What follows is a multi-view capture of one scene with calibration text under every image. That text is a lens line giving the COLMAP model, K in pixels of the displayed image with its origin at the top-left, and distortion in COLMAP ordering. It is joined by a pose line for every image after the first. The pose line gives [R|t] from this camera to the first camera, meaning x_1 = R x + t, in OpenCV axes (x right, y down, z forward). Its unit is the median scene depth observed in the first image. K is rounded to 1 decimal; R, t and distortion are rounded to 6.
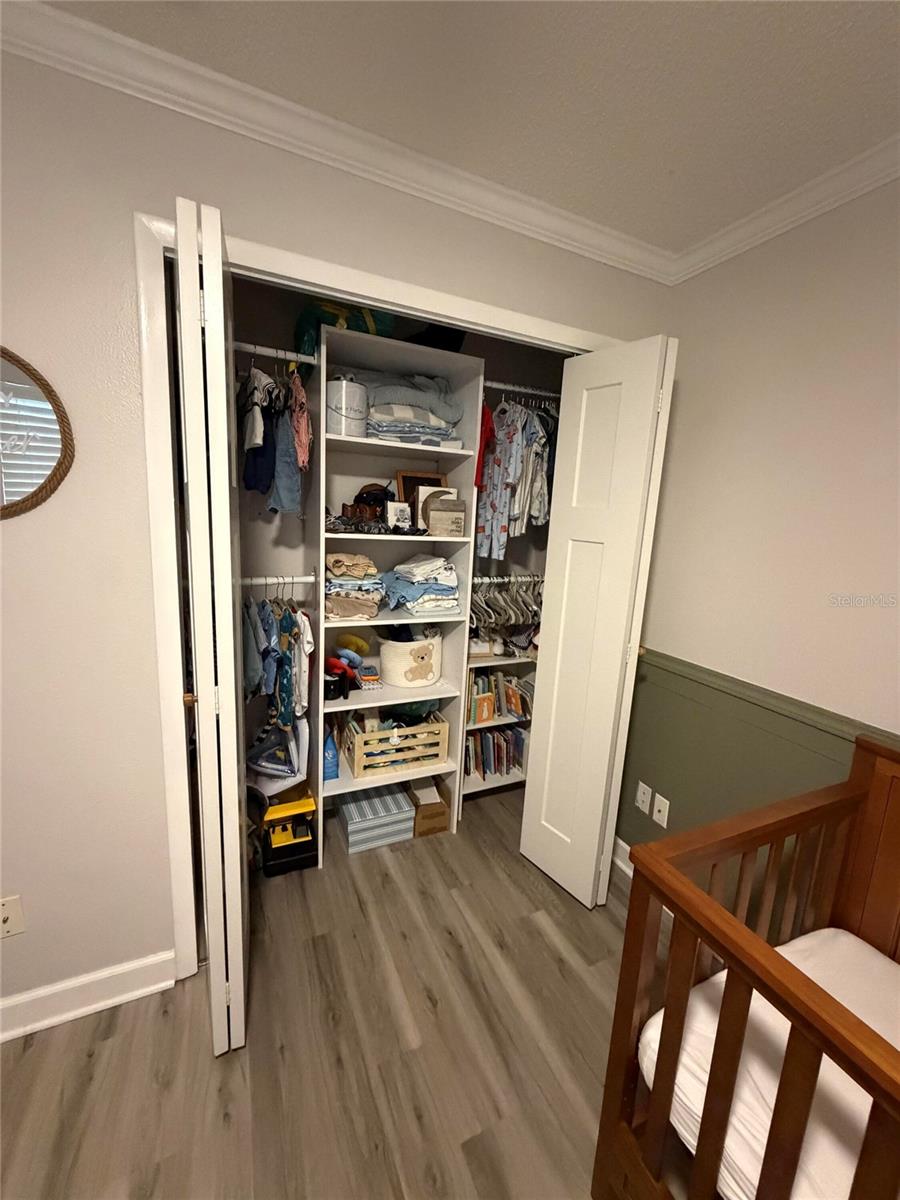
lens RADIAL K [[481.1, 0, 450.0], [0, 481.1, 600.0], [0, 0, 1]] dist [0.001666, 0.000206]
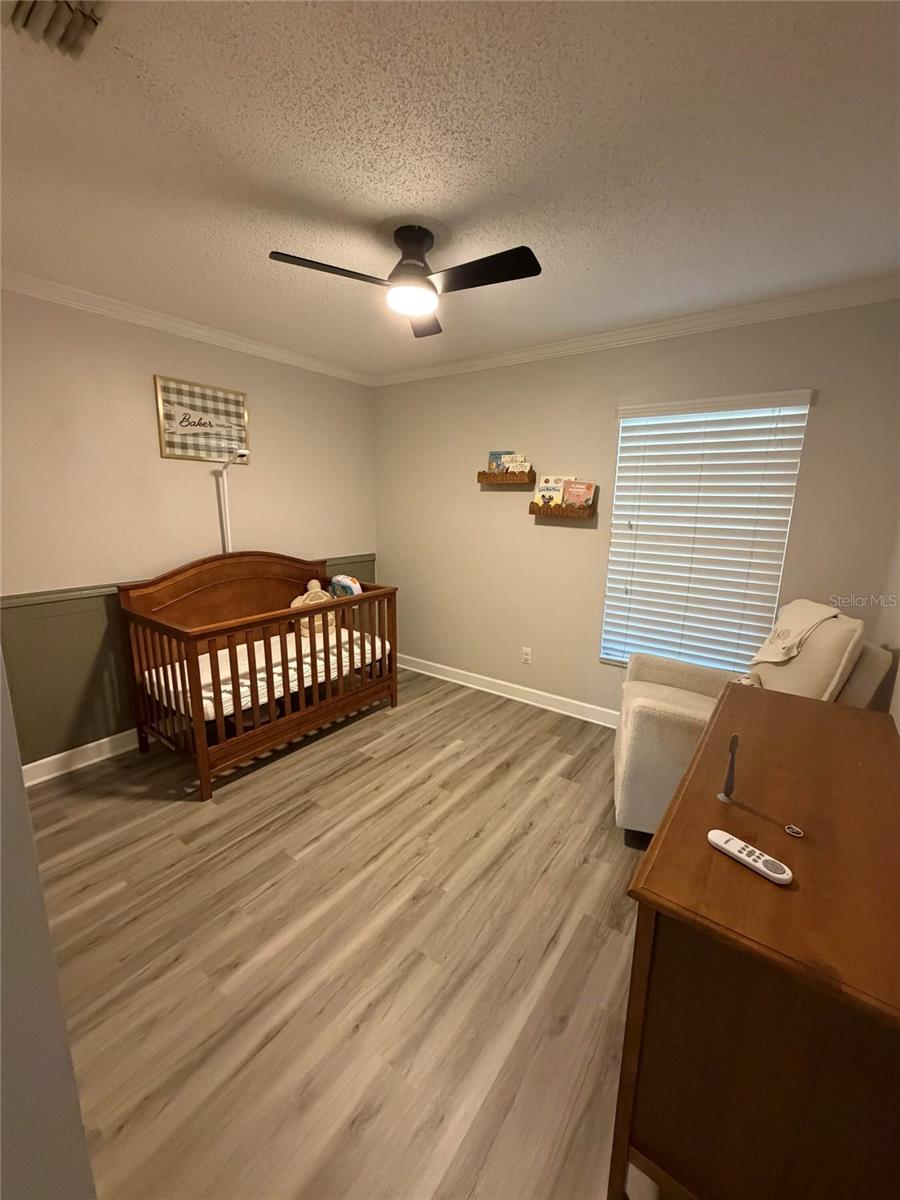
lens RADIAL K [[481.1, 0, 450.0], [0, 481.1, 600.0], [0, 0, 1]] dist [0.001666, 0.000206]
pose [[-0.485822, -0.243032, 0.839590, -1.680319], [0.113219, 0.934976, 0.336157, -0.225607], [-0.866694, 0.258370, -0.426717, 0.636600]]
